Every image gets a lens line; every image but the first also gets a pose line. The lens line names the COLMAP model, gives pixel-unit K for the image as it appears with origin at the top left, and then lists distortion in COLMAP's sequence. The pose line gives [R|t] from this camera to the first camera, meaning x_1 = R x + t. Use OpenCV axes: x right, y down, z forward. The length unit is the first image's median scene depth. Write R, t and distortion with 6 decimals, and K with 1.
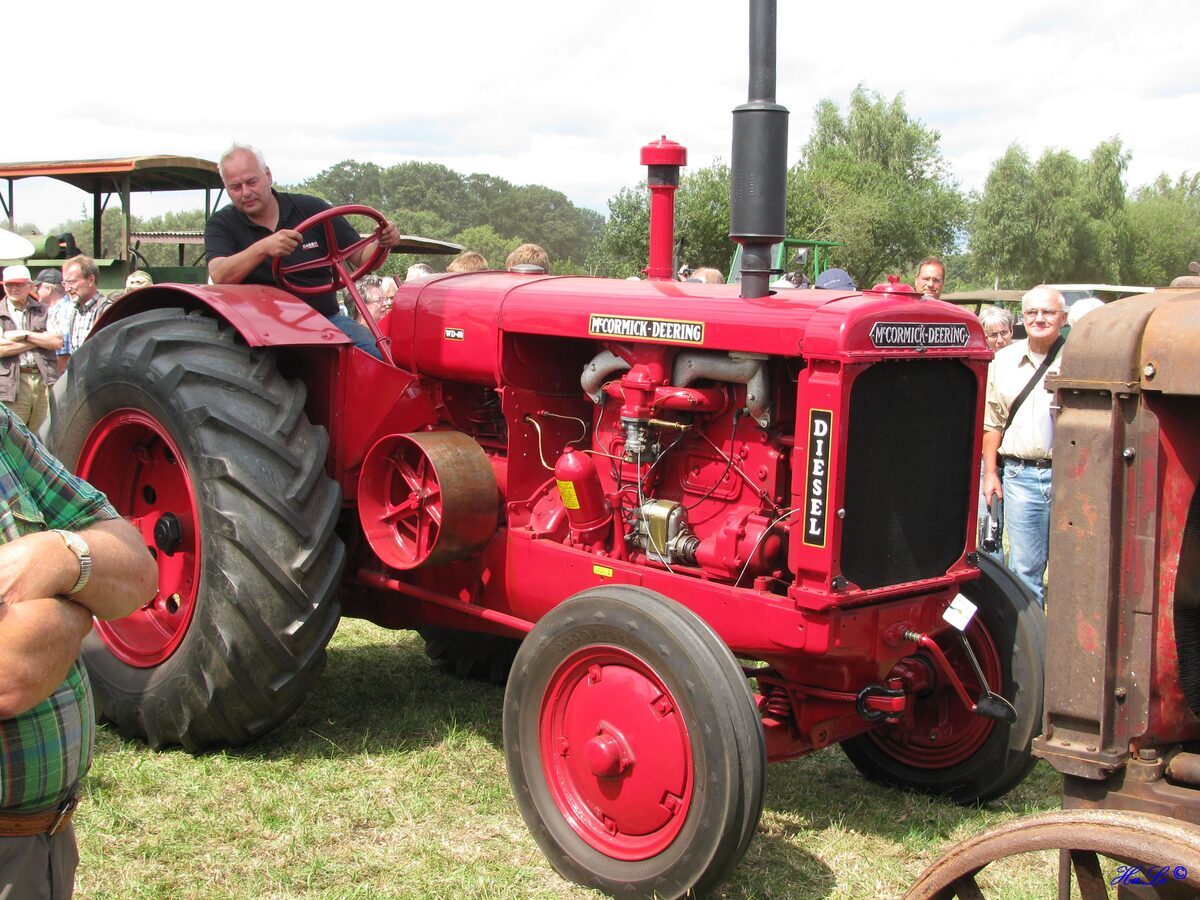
lens RADIAL K [[1597.2, 0, 600.0], [0, 1597.2, 450.0], [0, 0, 1]] dist [-0.003591, -0.006327]
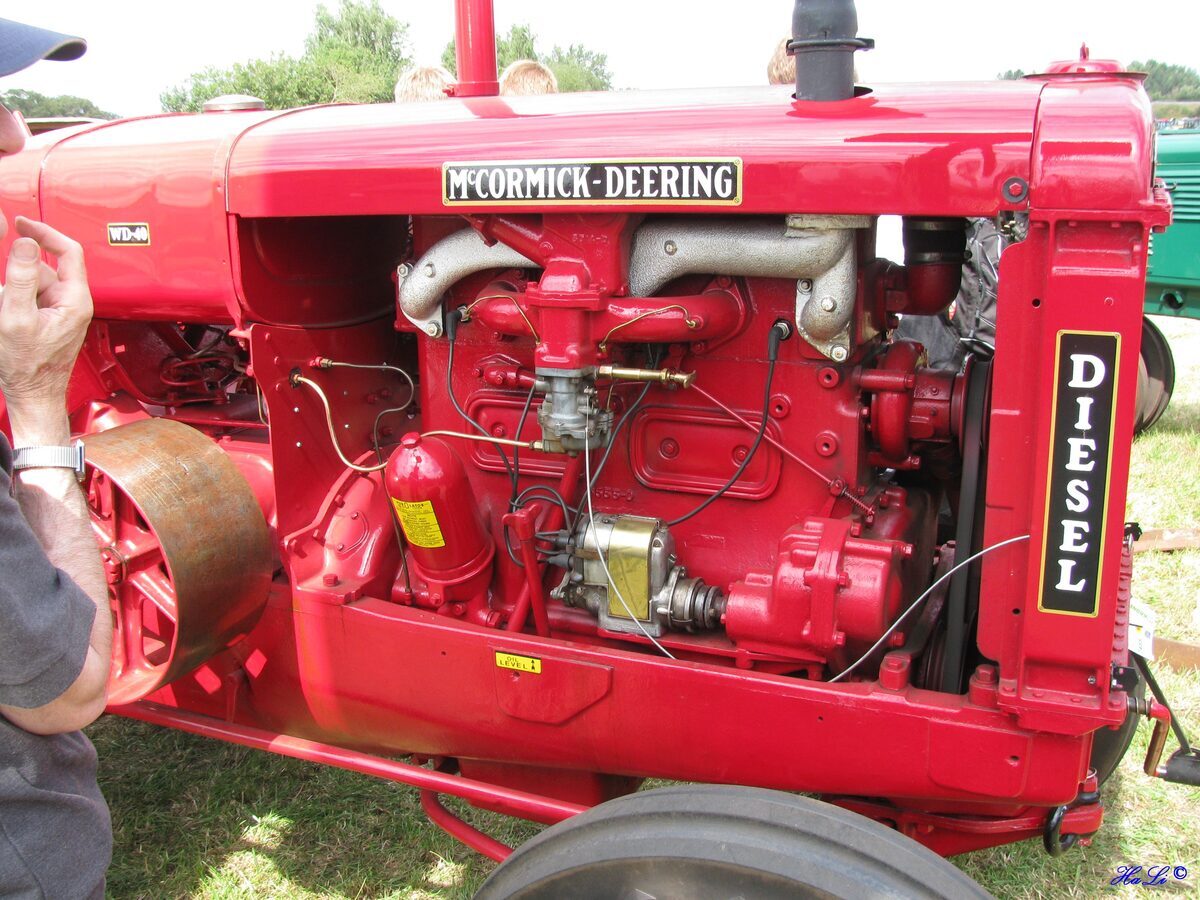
lens RADIAL K [[1231.8, 0, 600.0], [0, 1231.8, 450.0], [0, 0, 1]] dist [-0.172846, 0.005052]
pose [[0.931211, -0.153583, 0.330543, -0.097387], [0.106244, 0.981882, 0.156907, -0.053601], [-0.348652, -0.110995, 0.930657, 0.644059]]
